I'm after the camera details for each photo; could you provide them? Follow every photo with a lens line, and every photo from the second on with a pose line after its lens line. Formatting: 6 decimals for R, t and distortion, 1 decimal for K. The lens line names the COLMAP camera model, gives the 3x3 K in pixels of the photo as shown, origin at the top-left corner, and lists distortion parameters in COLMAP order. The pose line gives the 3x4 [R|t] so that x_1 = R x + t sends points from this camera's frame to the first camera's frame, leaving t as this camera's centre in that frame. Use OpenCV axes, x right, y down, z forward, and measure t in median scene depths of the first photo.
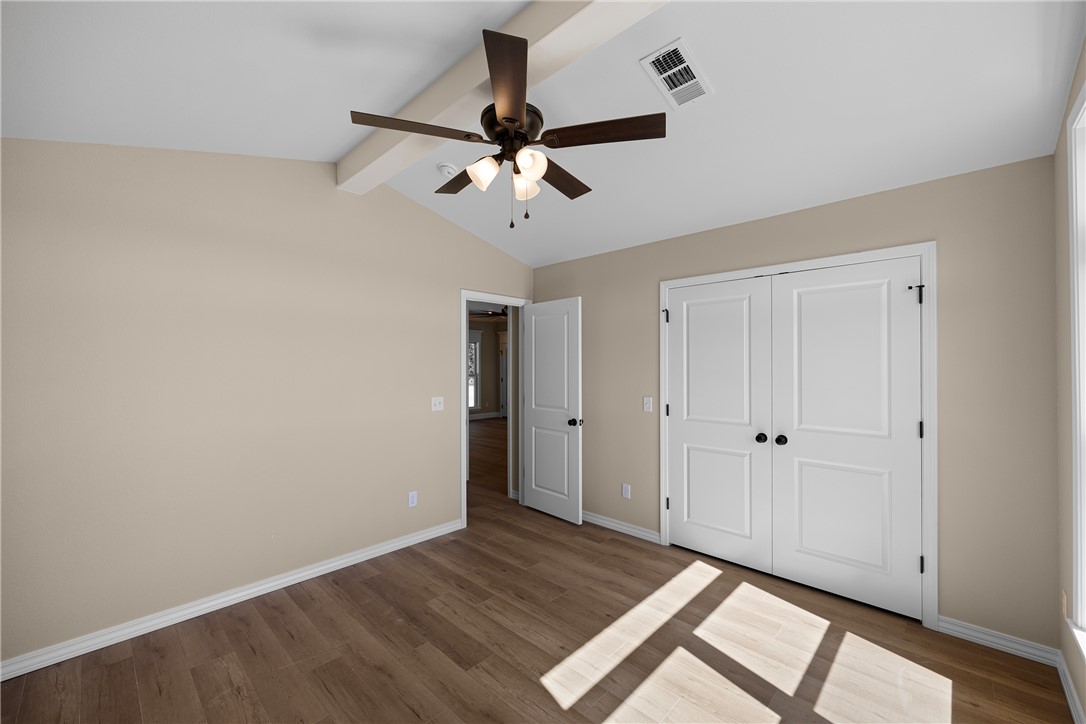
lens RADIAL K [[432.7, 0, 543.0], [0, 432.7, 362.0], [0, 0, 1]] dist [-0.002259, -0.000209]
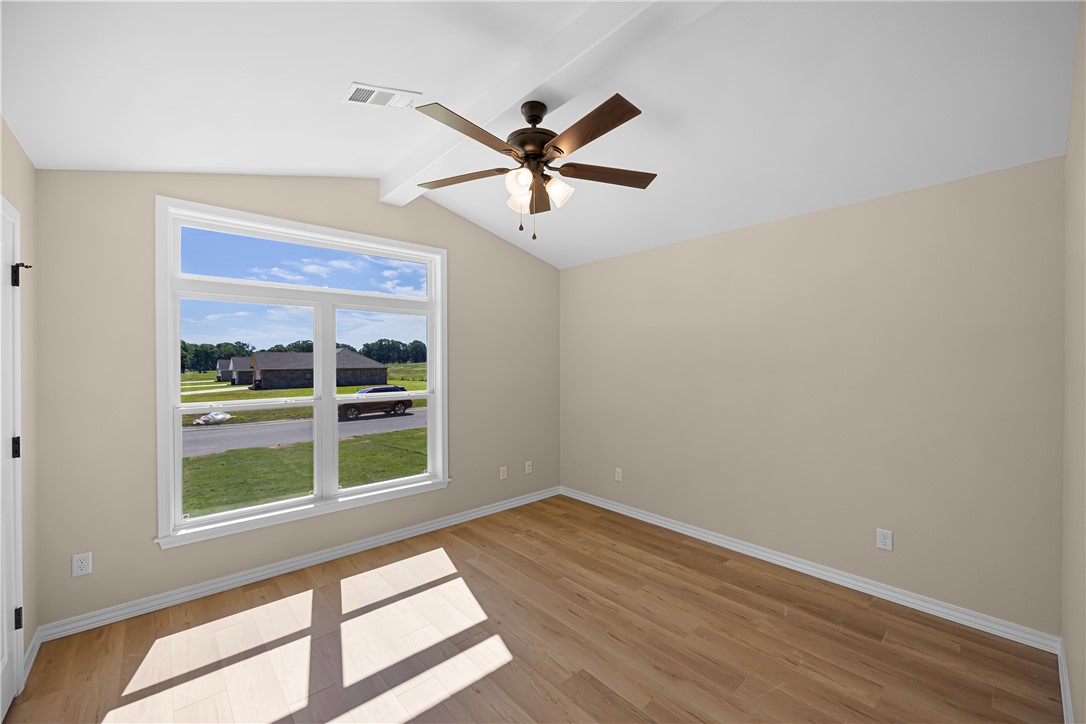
lens RADIAL K [[432.7, 0, 543.0], [0, 432.7, 362.0], [0, 0, 1]] dist [-0.002259, -0.000209]
pose [[-0.996711, 0.009650, 0.080459, -0.167089], [0.009055, 0.999929, -0.007756, 0.014038], [-0.080528, -0.007002, -0.996728, 1.947192]]
